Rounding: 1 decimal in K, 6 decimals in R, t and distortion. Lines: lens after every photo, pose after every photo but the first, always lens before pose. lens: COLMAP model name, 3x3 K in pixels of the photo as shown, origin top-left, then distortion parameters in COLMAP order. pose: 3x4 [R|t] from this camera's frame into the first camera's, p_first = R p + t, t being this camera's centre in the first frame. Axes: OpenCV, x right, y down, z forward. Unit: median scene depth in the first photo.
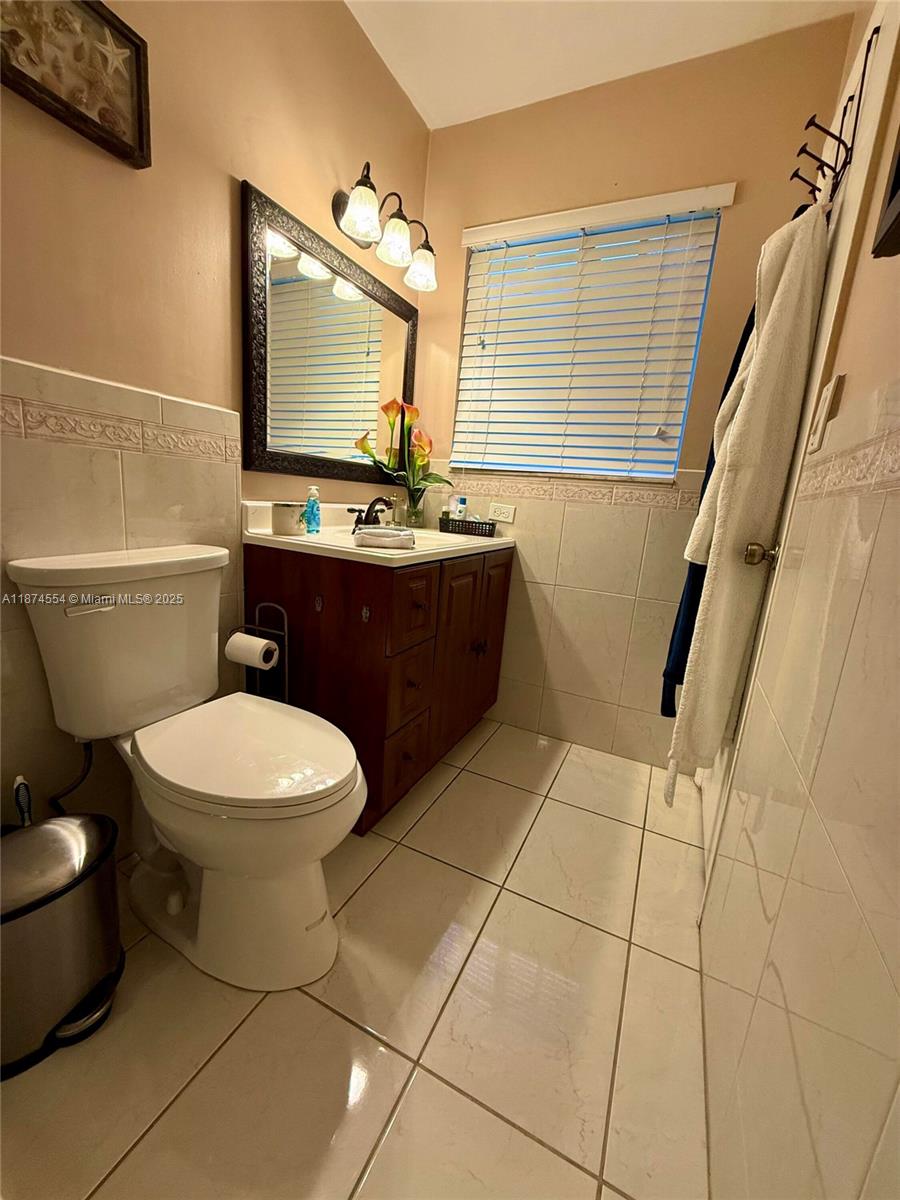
lens RADIAL K [[478.8, 0, 449.9], [0, 478.8, 598.9], [0, 0, 1]] dist [0.003232, -0.000322]
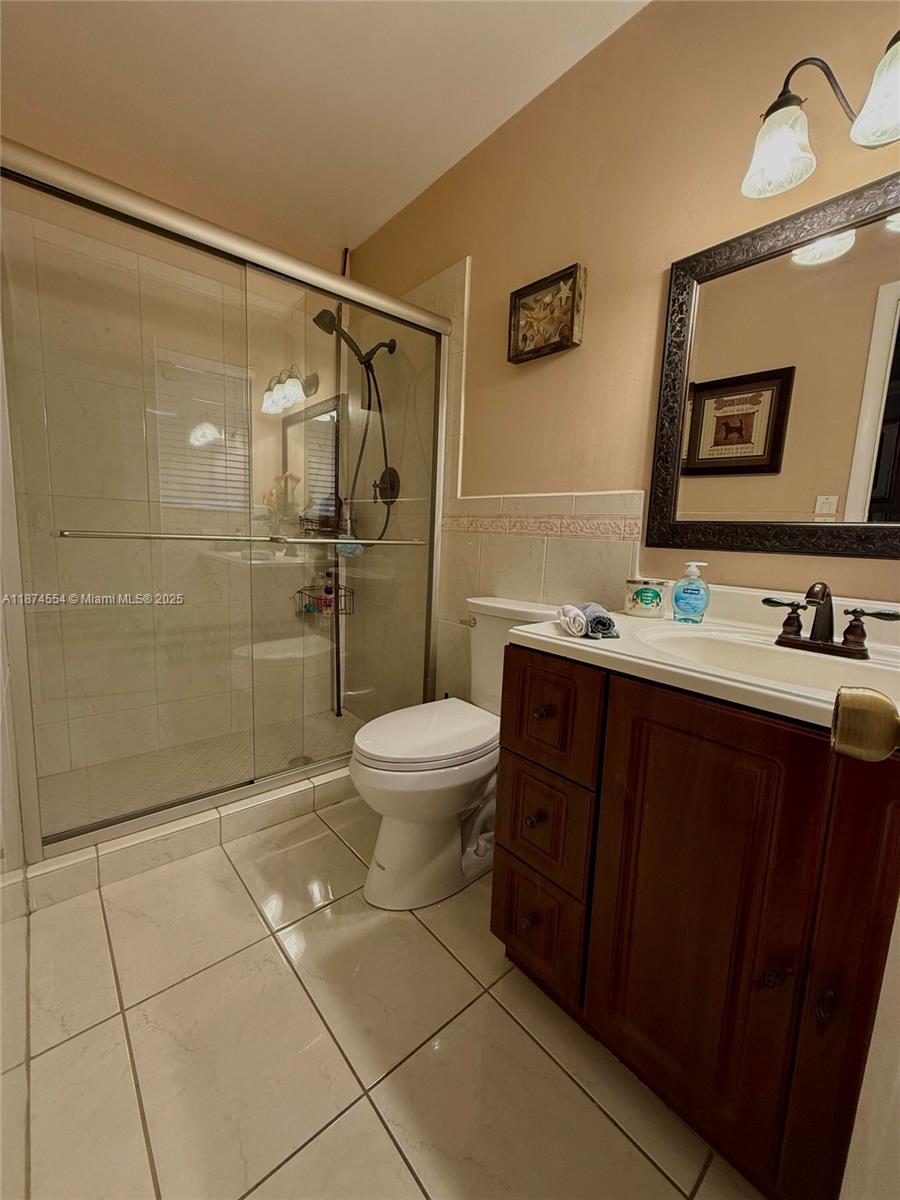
lens RADIAL K [[478.8, 0, 452.1], [0, 478.8, 597.9], [0, 0, 1]] dist [0.003232, -0.000322]
pose [[-0.392823, 0.010432, -0.919555, 0.666083], [-0.278825, 0.951515, 0.129905, -0.204980], [0.876326, 0.307425, -0.370868, 1.142392]]
